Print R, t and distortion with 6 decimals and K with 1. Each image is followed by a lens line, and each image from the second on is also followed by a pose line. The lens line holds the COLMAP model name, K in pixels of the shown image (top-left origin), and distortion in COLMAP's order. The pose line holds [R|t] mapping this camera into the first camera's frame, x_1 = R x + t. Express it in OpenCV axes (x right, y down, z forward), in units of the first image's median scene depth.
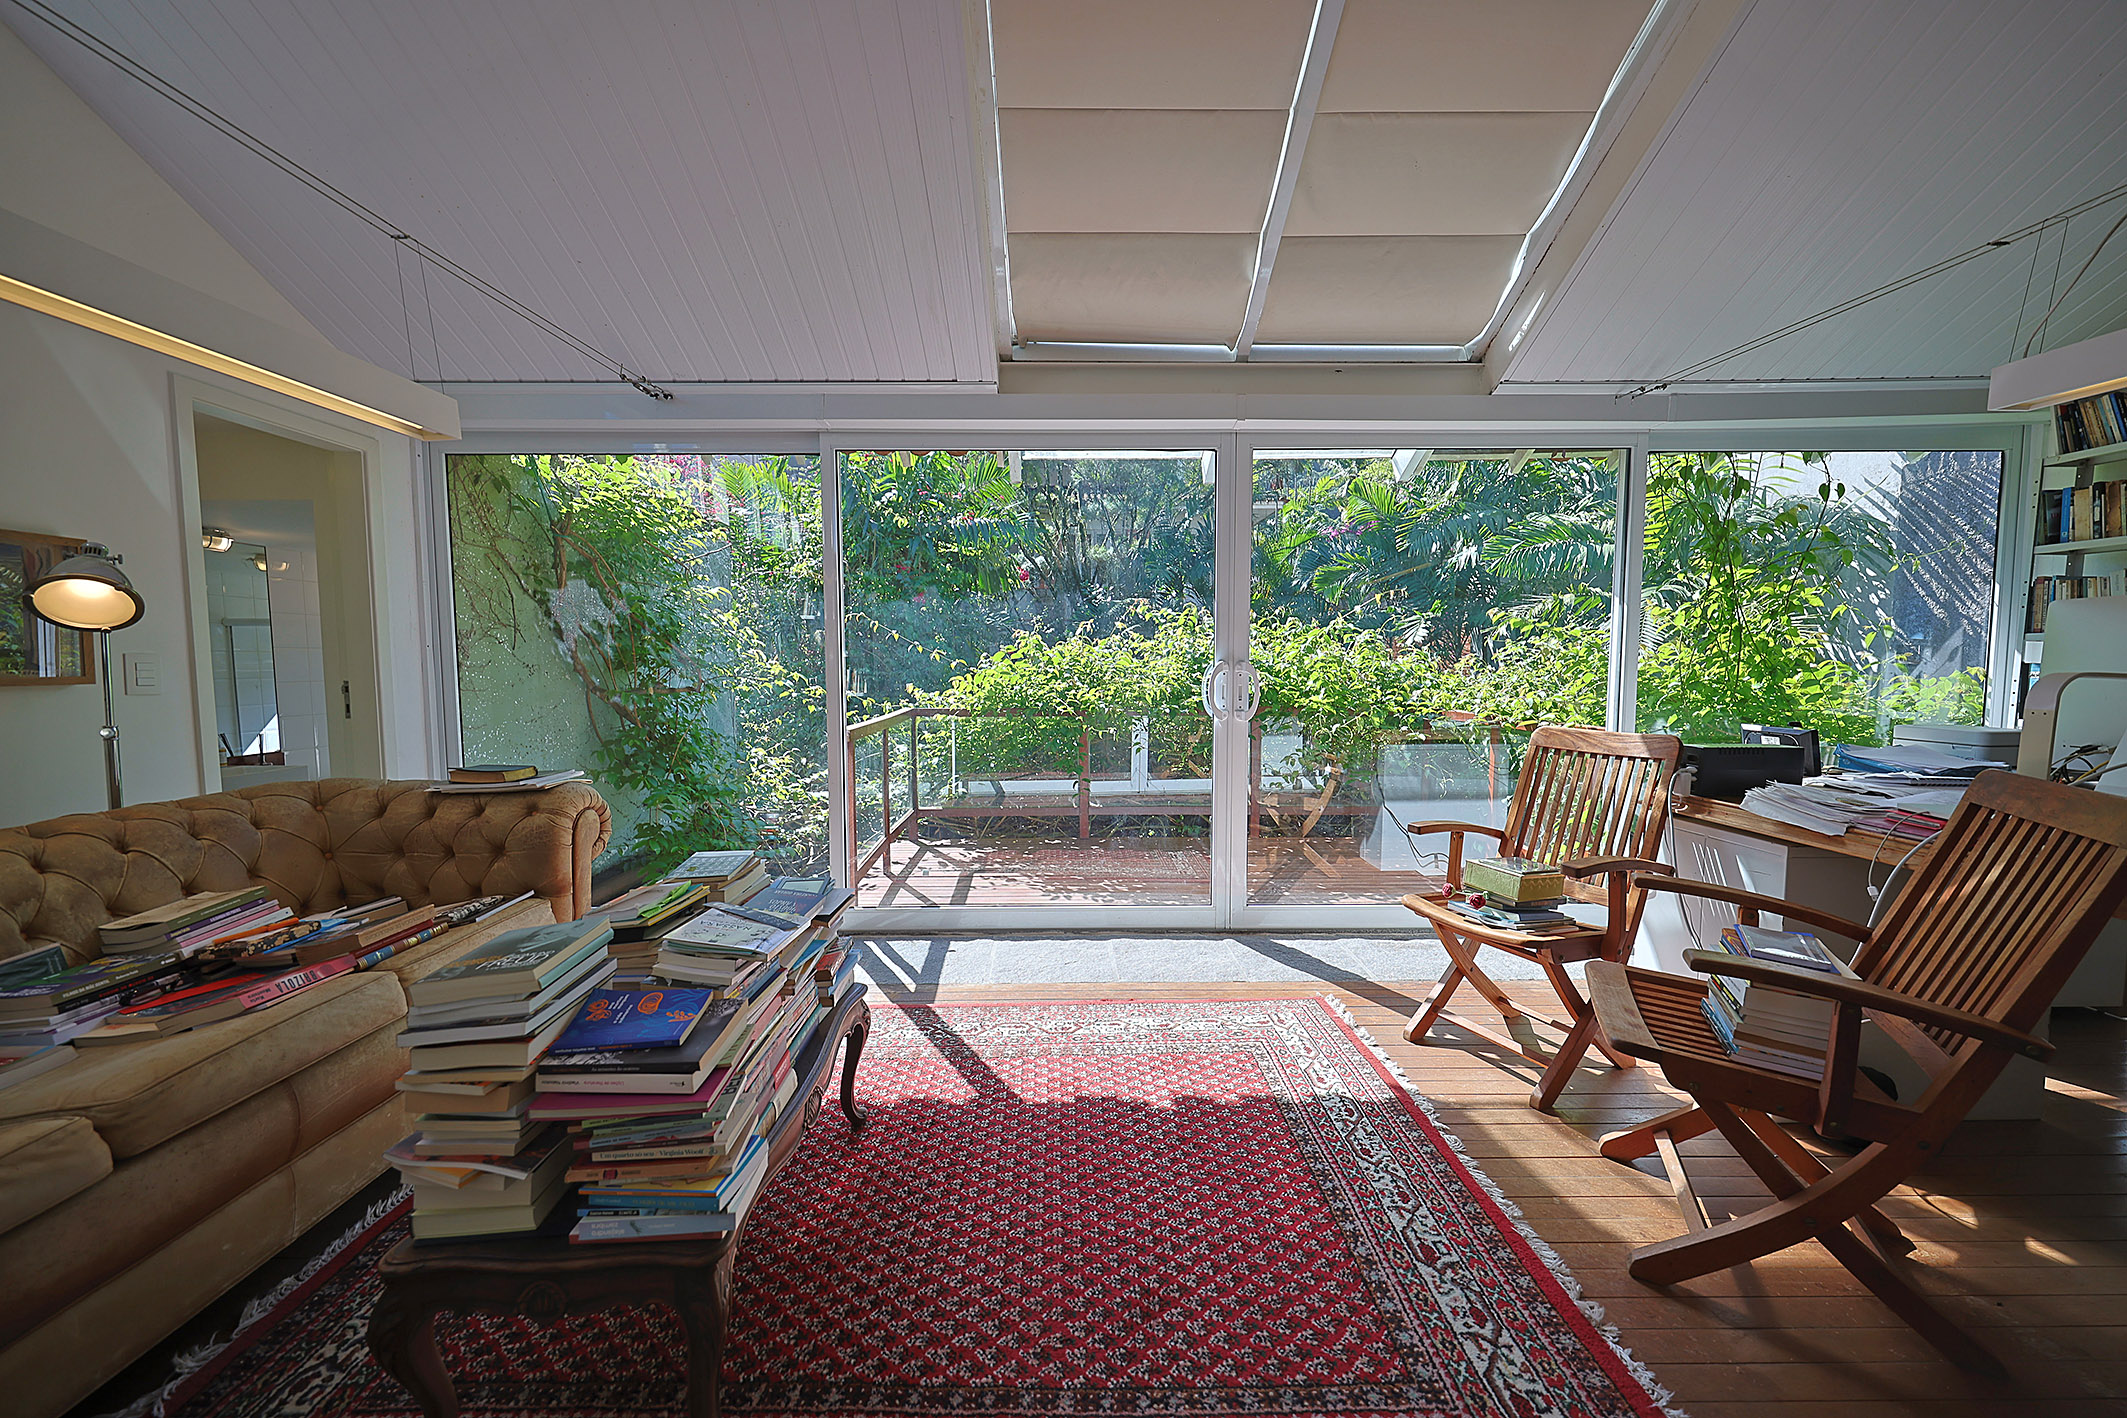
lens RADIAL K [[763.8, 0, 1060.9], [0, 763.8, 708.3], [0, 0, 1]] dist [0.004940, 0.000179]
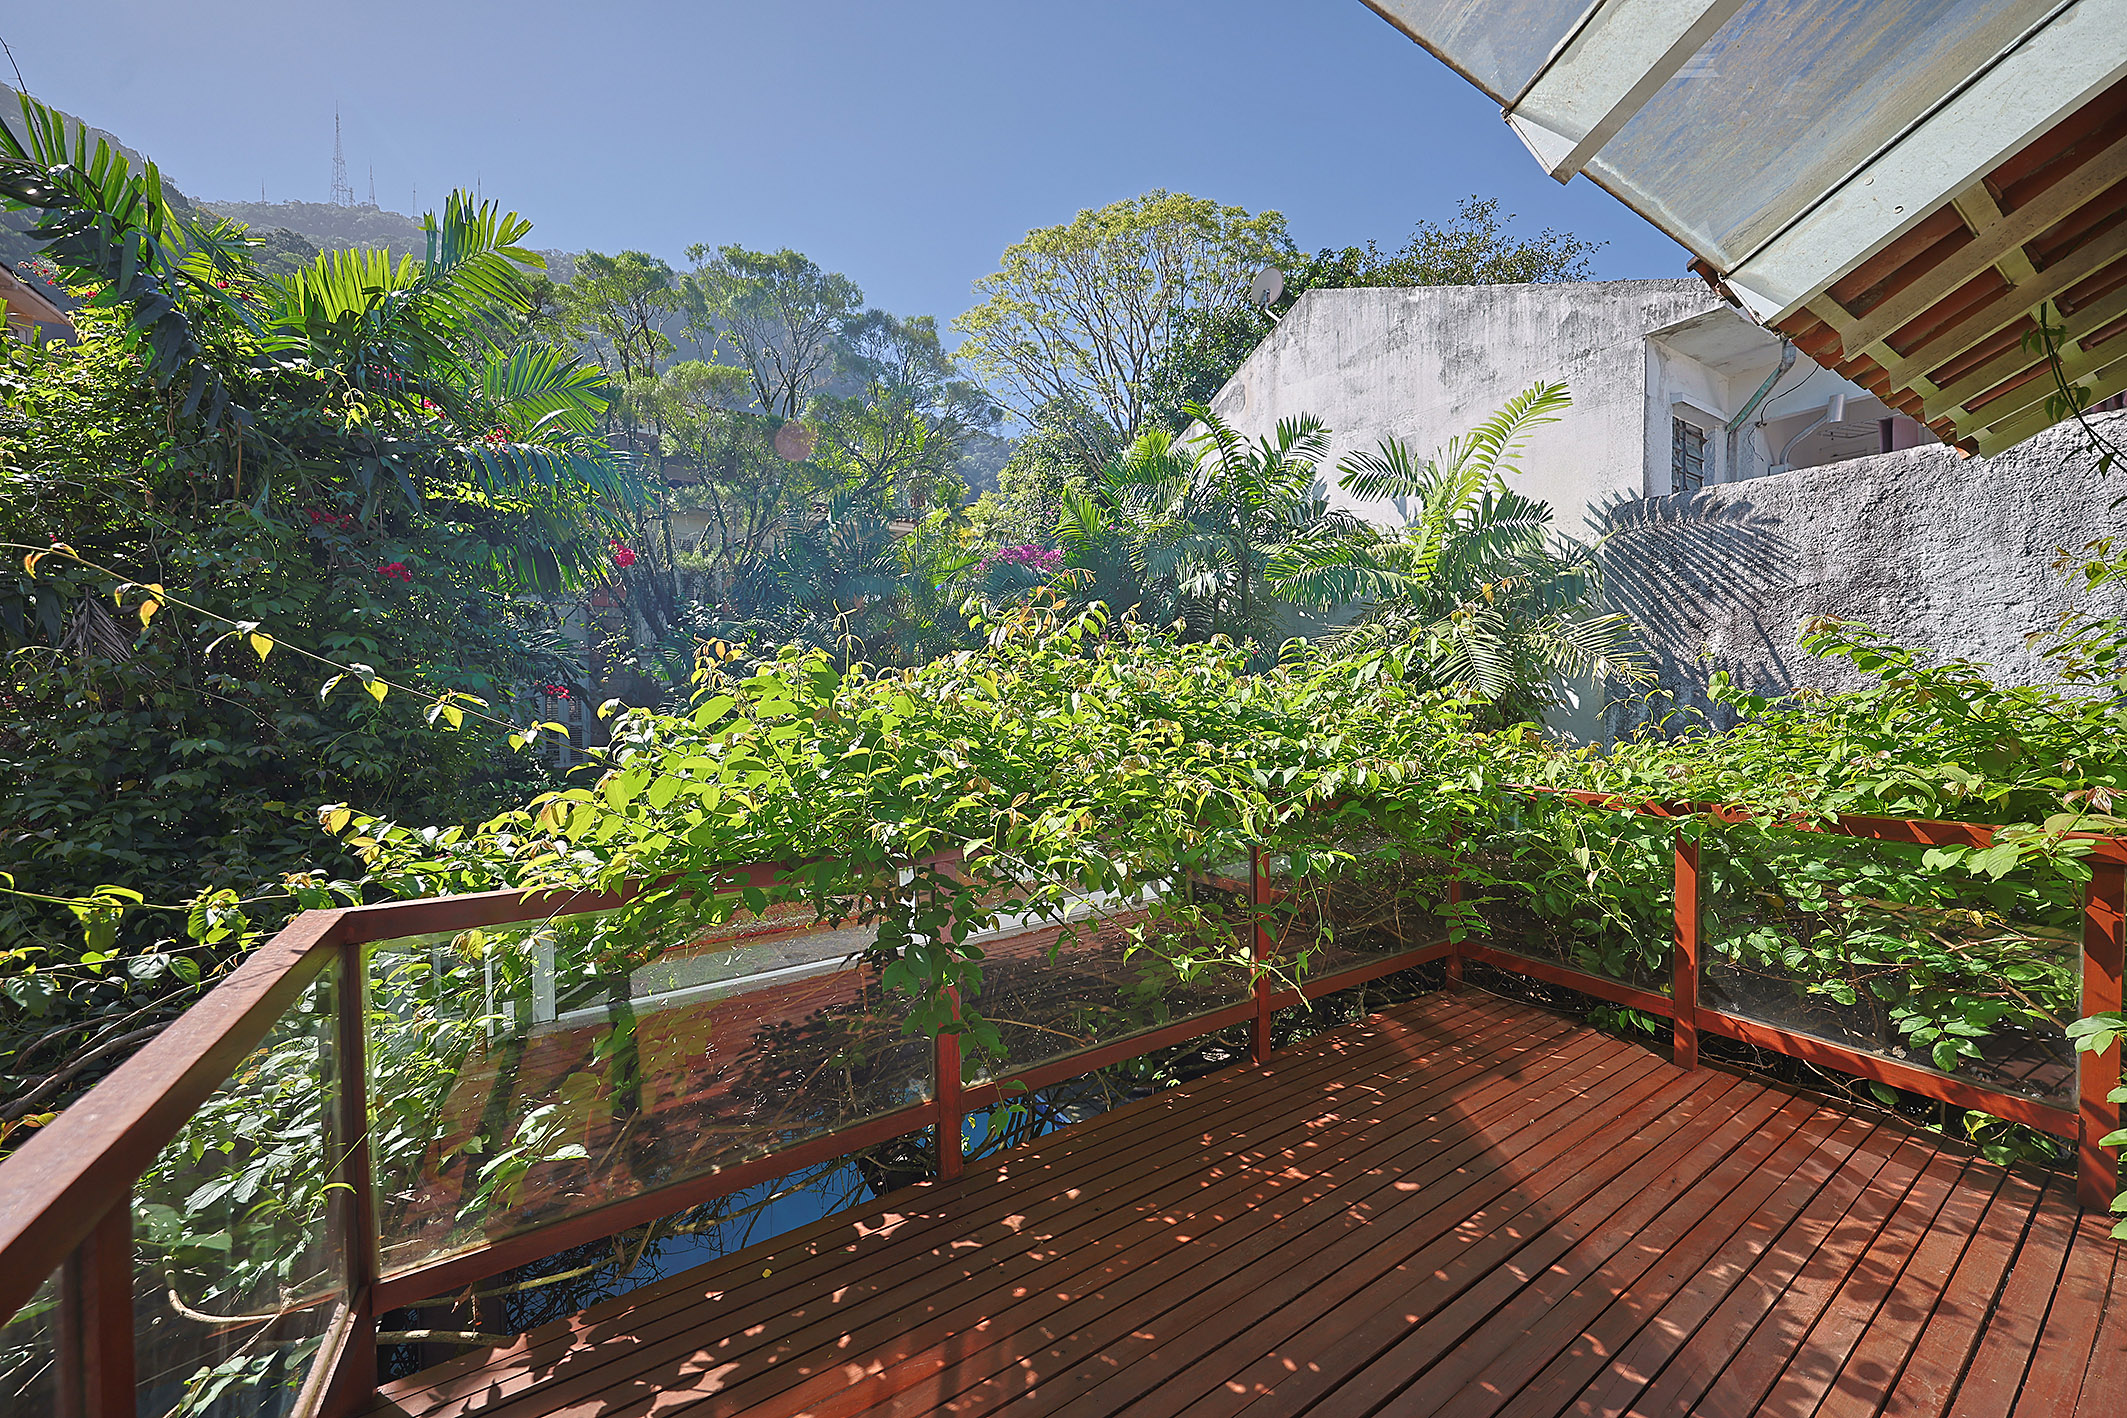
lens RADIAL K [[763.8, 0, 1060.9], [0, 763.8, 708.3], [0, 0, 1]] dist [0.004940, 0.000179]
pose [[0.857495, -0.016219, 0.514236, -0.178870], [0.043550, 0.998204, -0.041136, -0.075517], [-0.512645, 0.057669, 0.856662, 0.986716]]
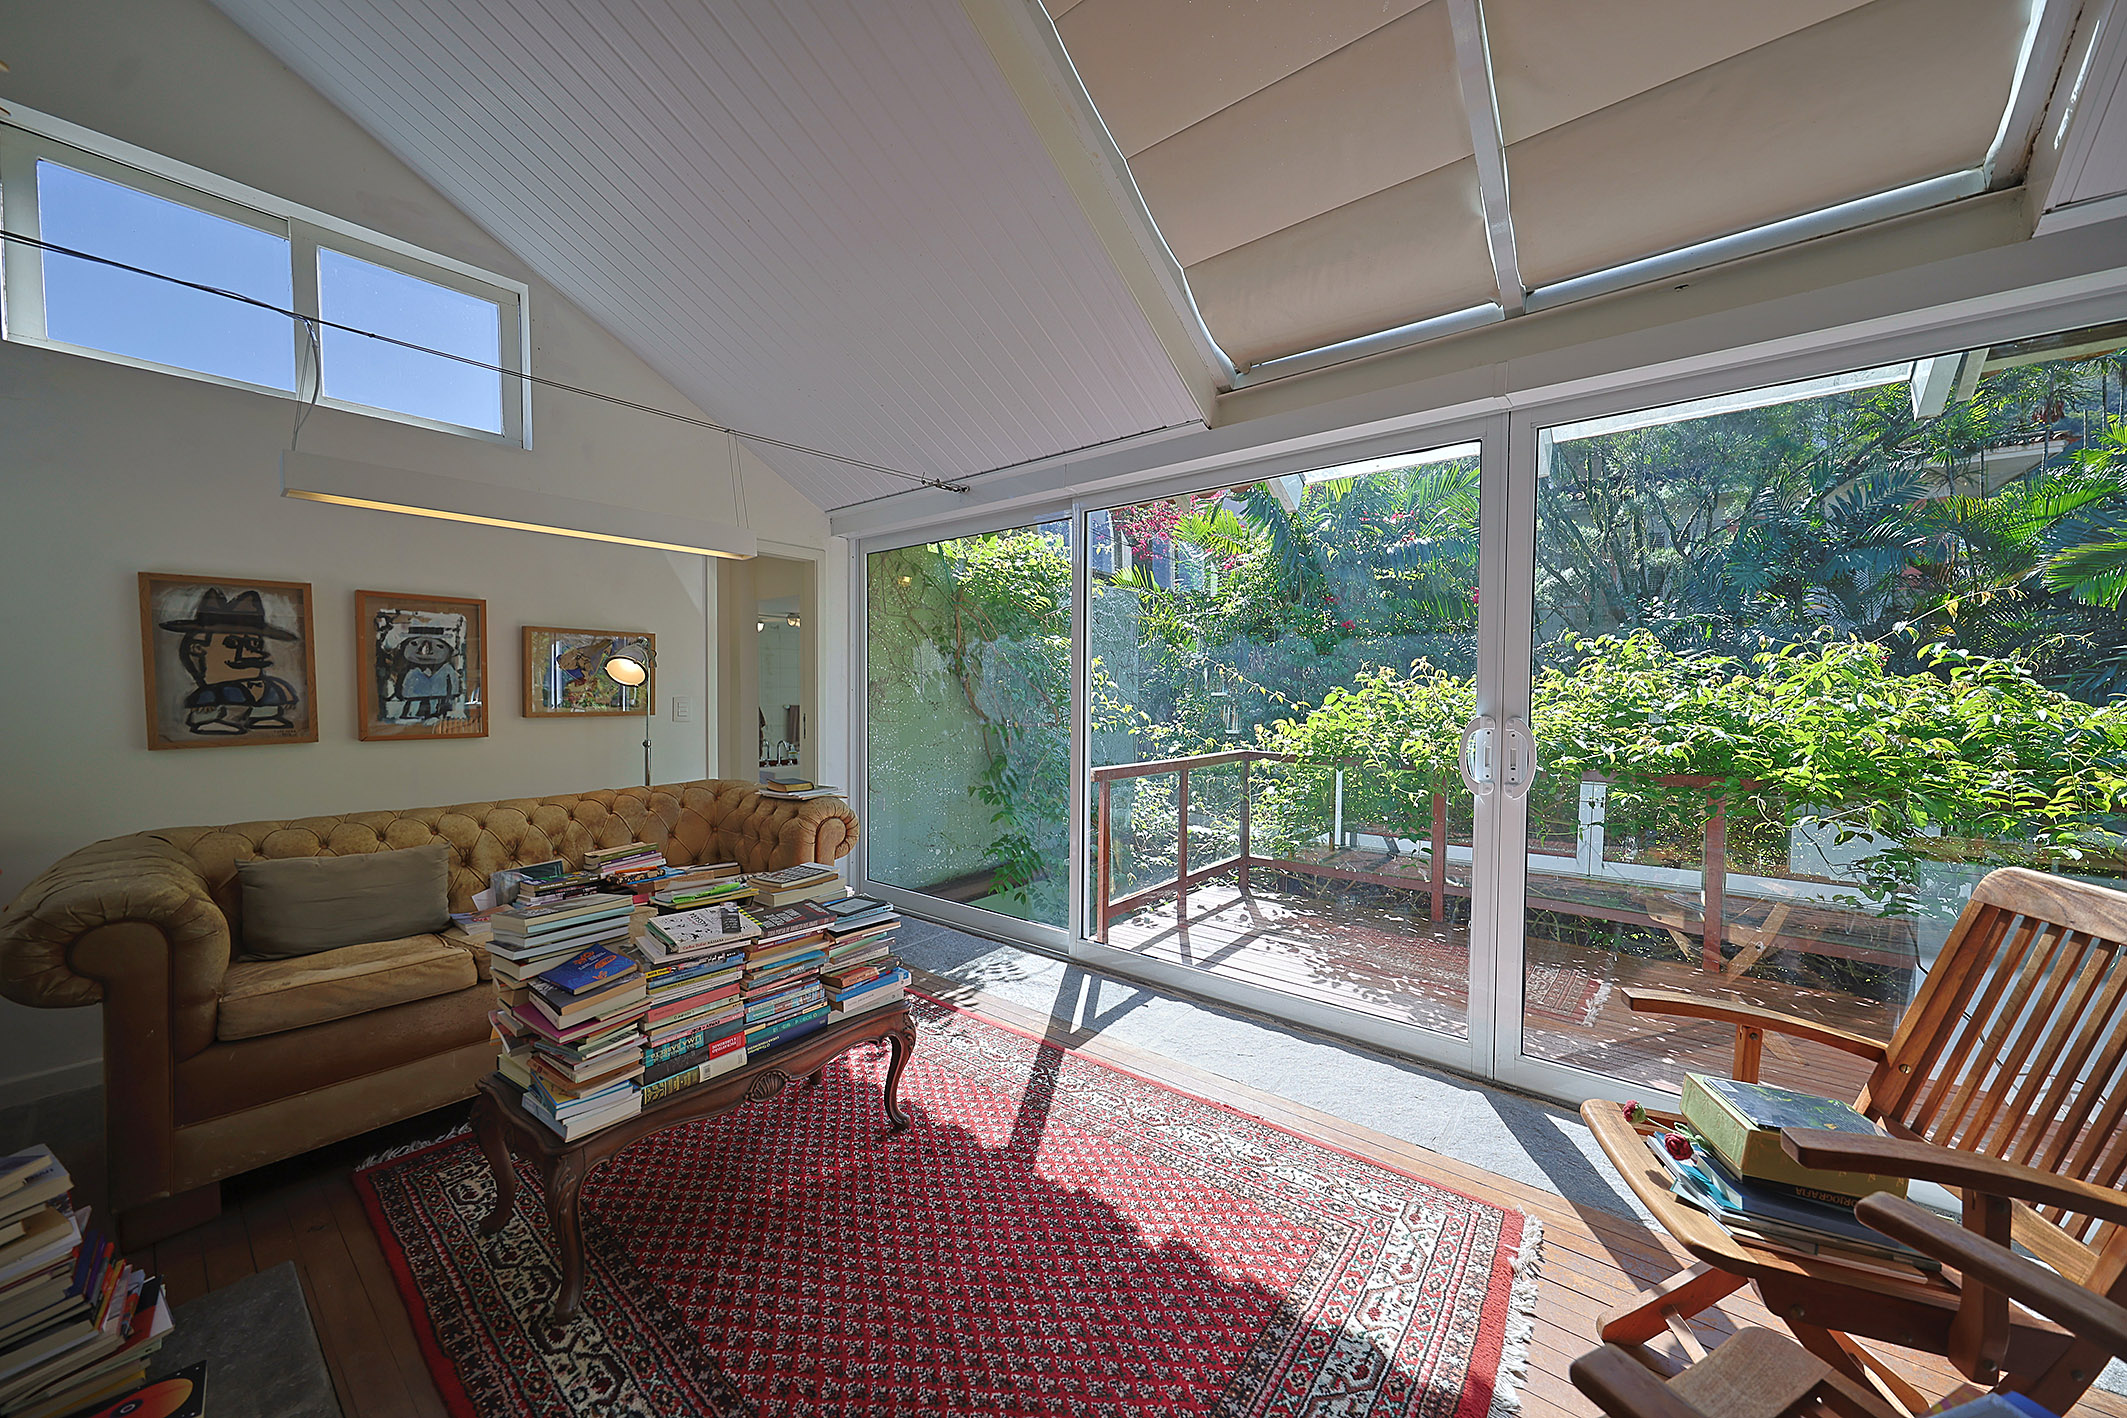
lens RADIAL K [[763.8, 0, 1060.9], [0, 763.8, 708.3], [0, 0, 1]] dist [0.004940, 0.000179]
pose [[0.771320, 0.021917, -0.636070, 0.373995], [-0.046379, 0.998685, -0.021828, -0.034211], [0.634755, 0.046337, 0.771323, 0.156534]]
